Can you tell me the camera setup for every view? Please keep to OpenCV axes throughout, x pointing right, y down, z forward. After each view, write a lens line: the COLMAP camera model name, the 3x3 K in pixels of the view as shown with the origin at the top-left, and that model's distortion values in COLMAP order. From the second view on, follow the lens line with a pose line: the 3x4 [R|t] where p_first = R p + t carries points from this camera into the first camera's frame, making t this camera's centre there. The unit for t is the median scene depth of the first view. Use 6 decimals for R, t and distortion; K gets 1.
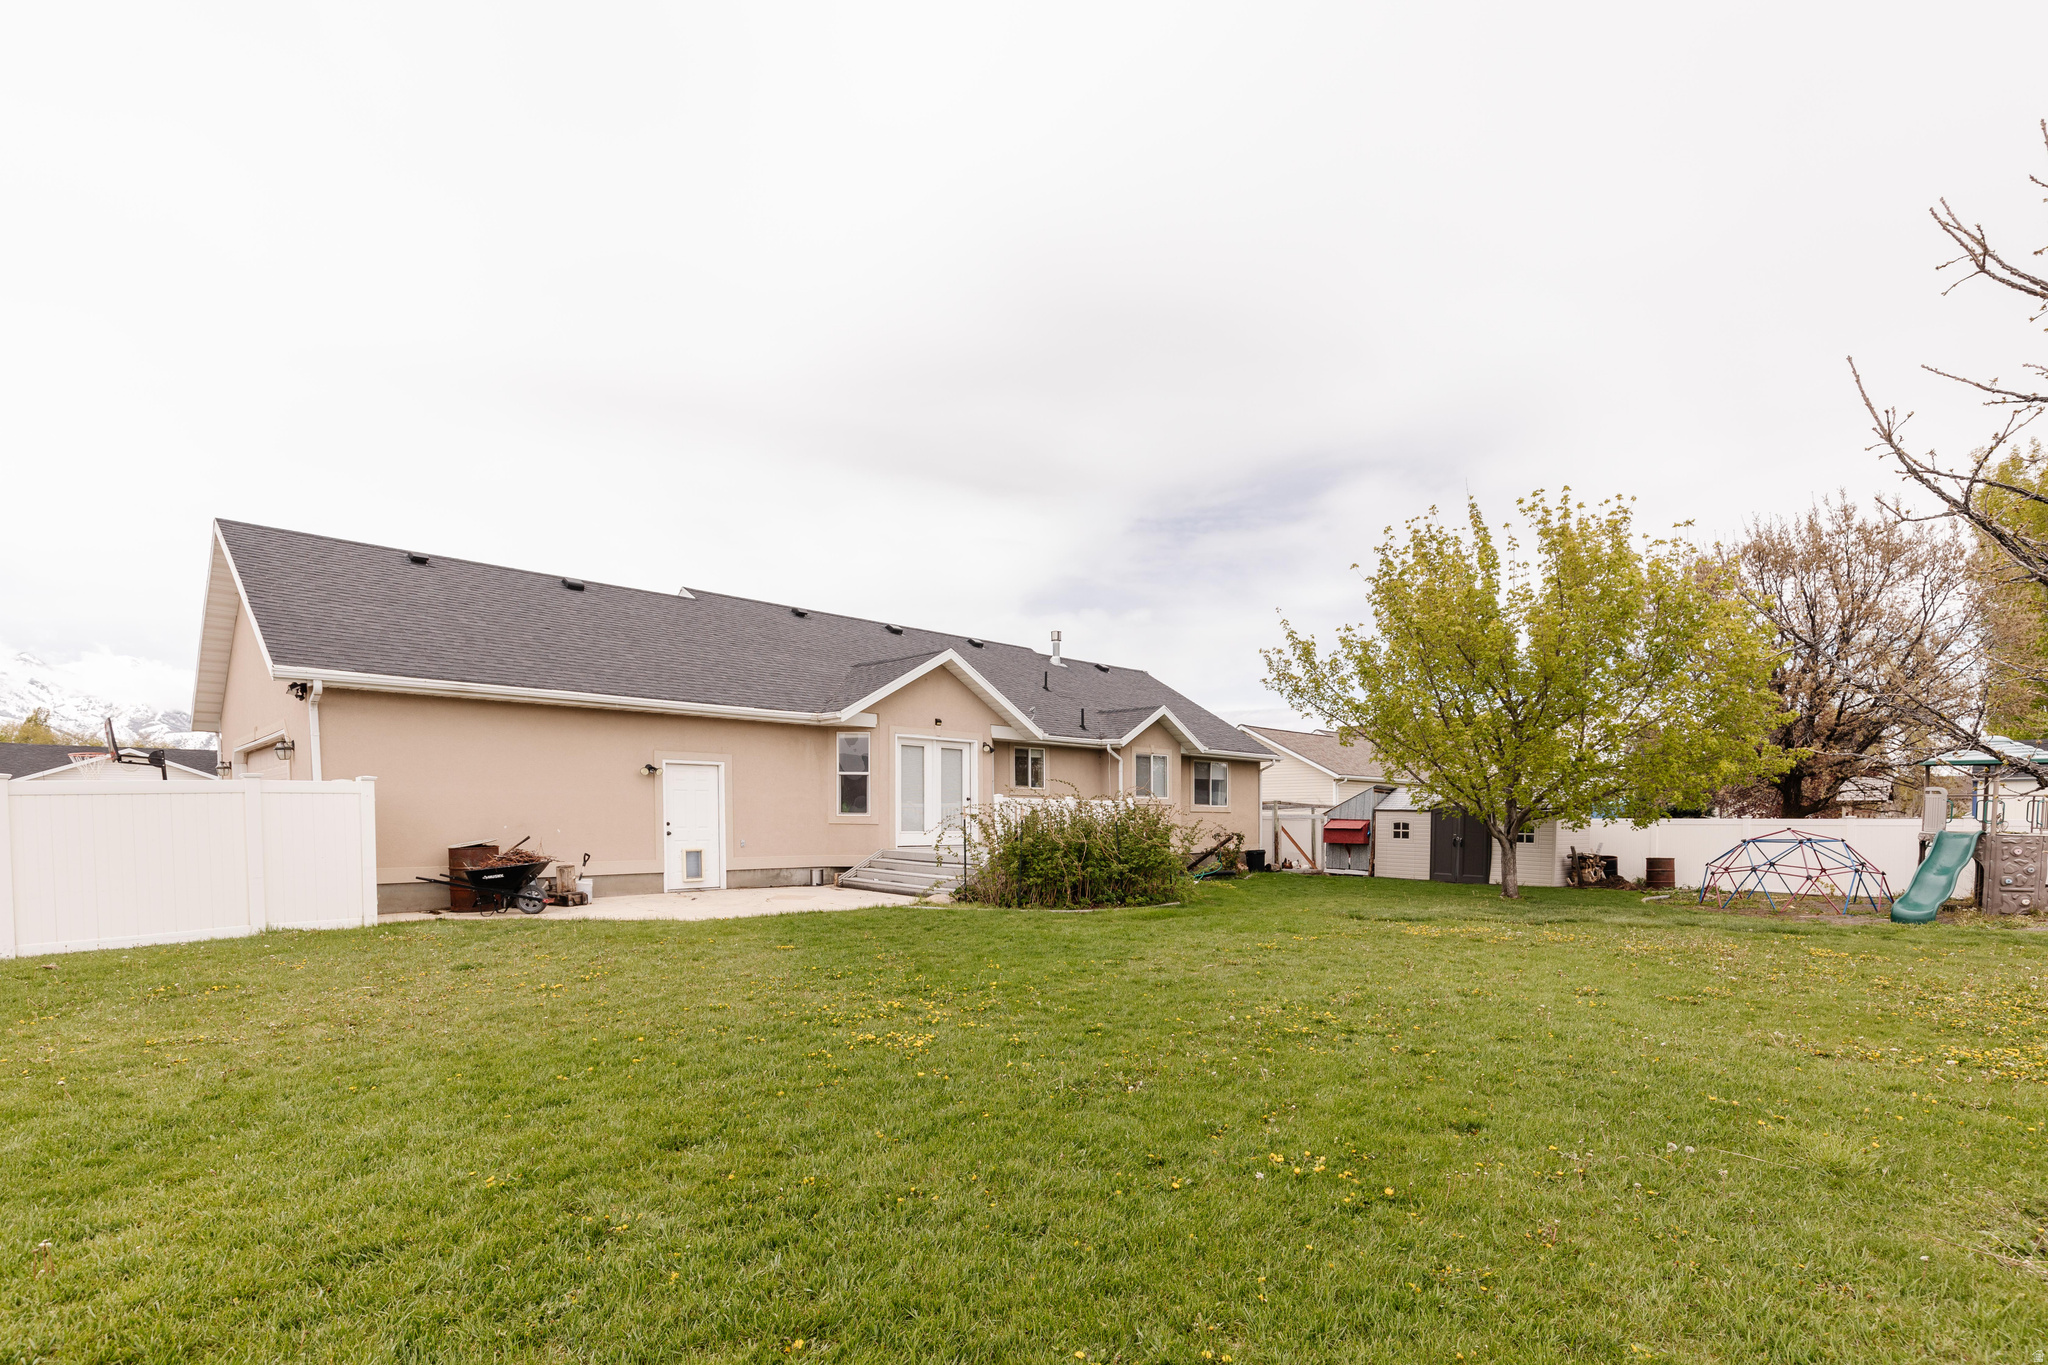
lens RADIAL K [[1007.0, 0, 1028.8], [0, 1007.0, 847.2], [0, 0, 1]] dist [0.005516, 0.000506]
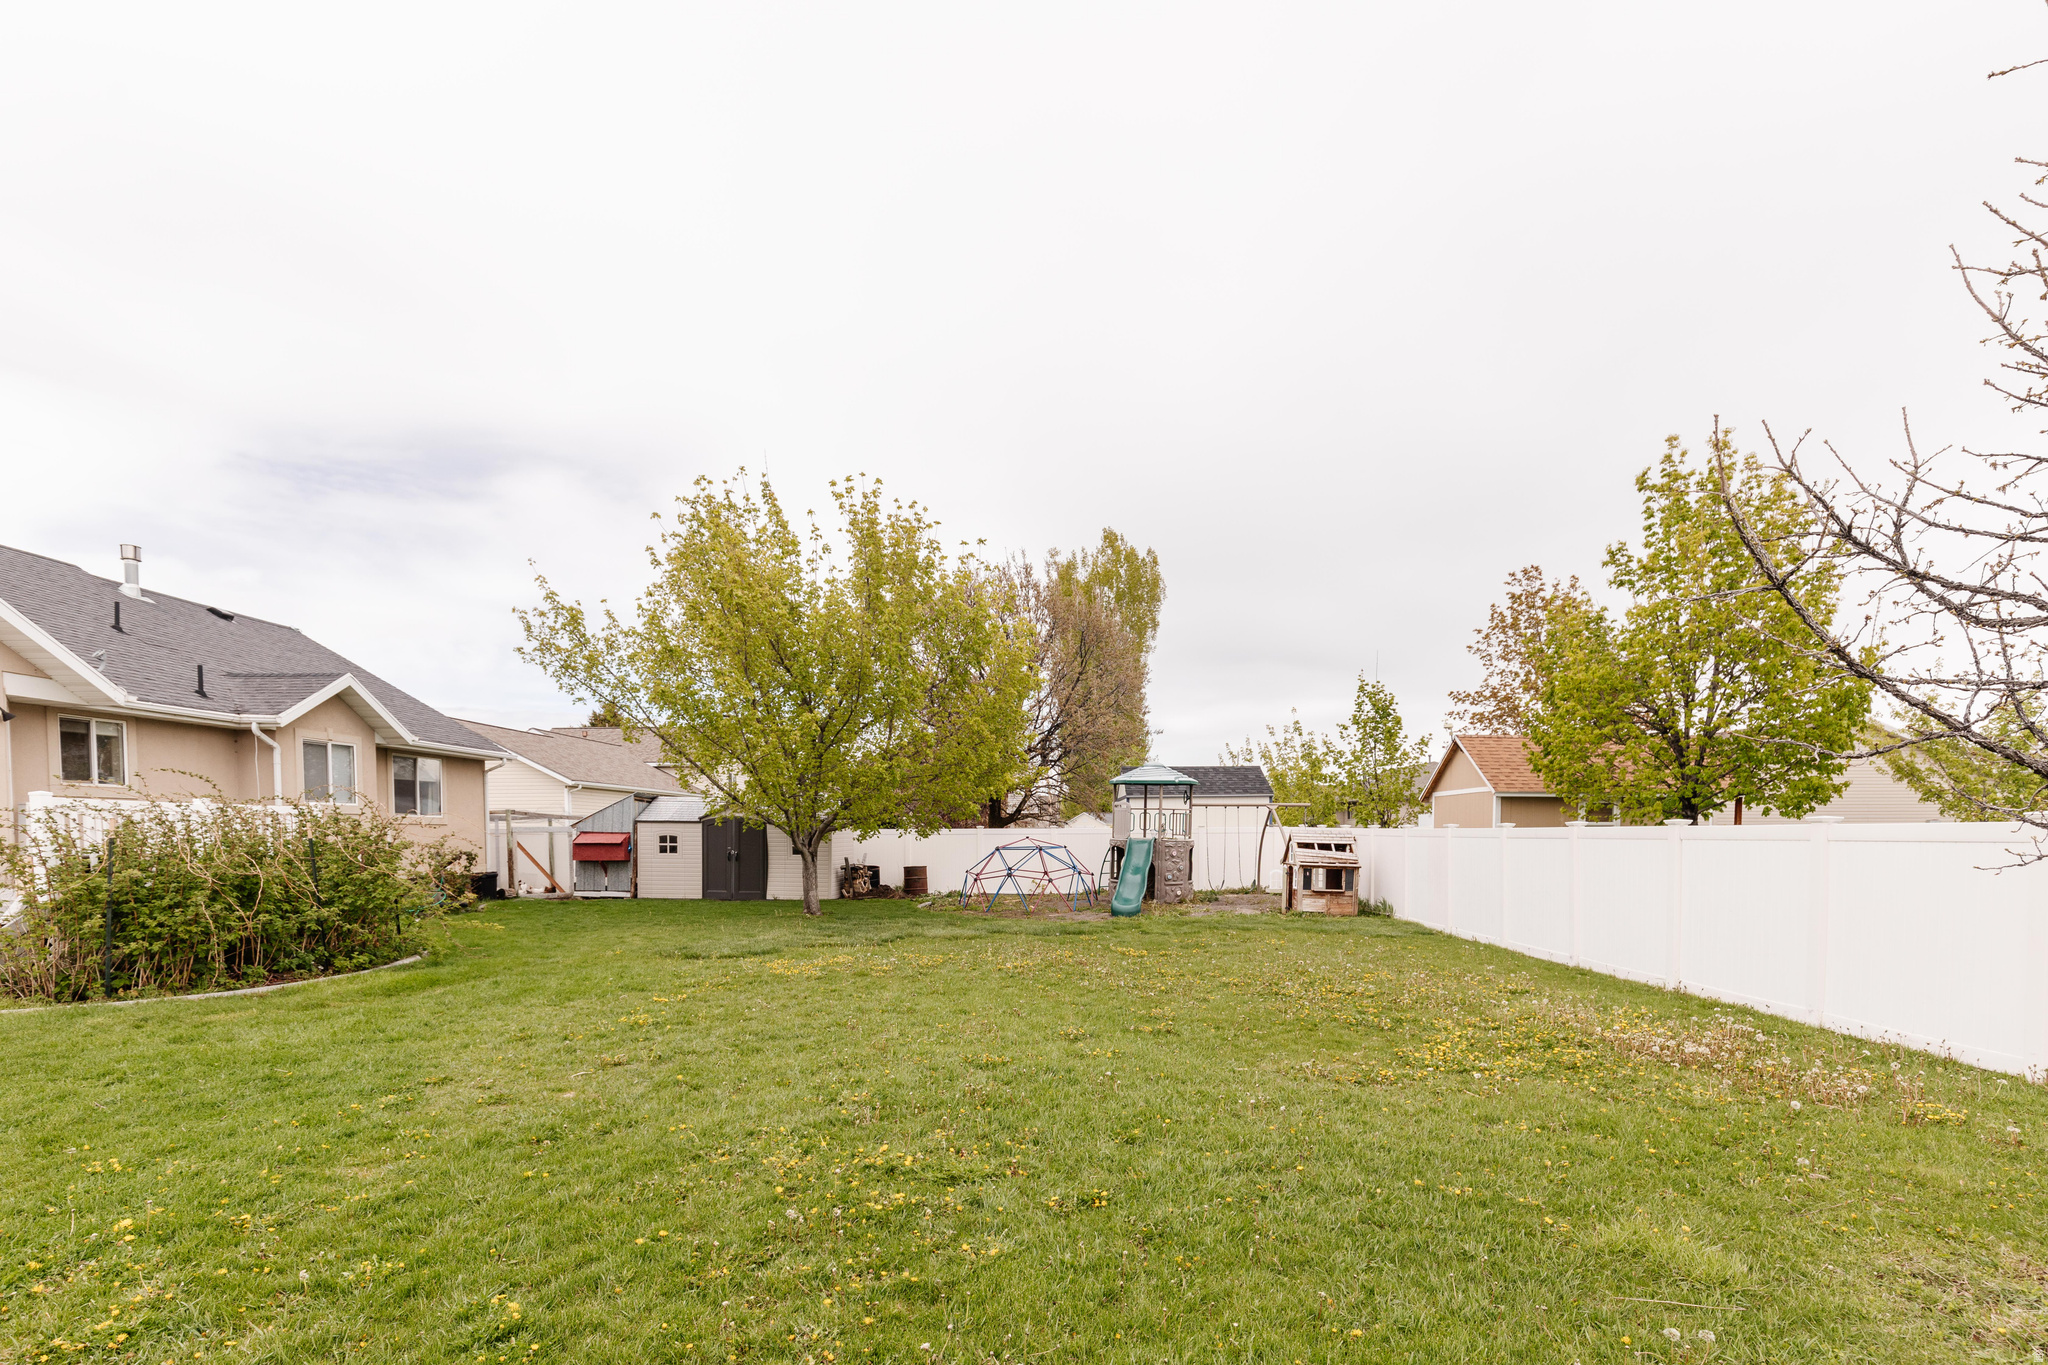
lens RADIAL K [[1007.0, 0, 1028.8], [0, 1007.0, 847.2], [0, 0, 1]] dist [0.005516, 0.000506]
pose [[0.715461, -0.018639, 0.698404, -0.023669], [0.027069, 0.999633, -0.001052, -0.005439], [-0.698128, 0.019657, 0.715703, 0.176906]]
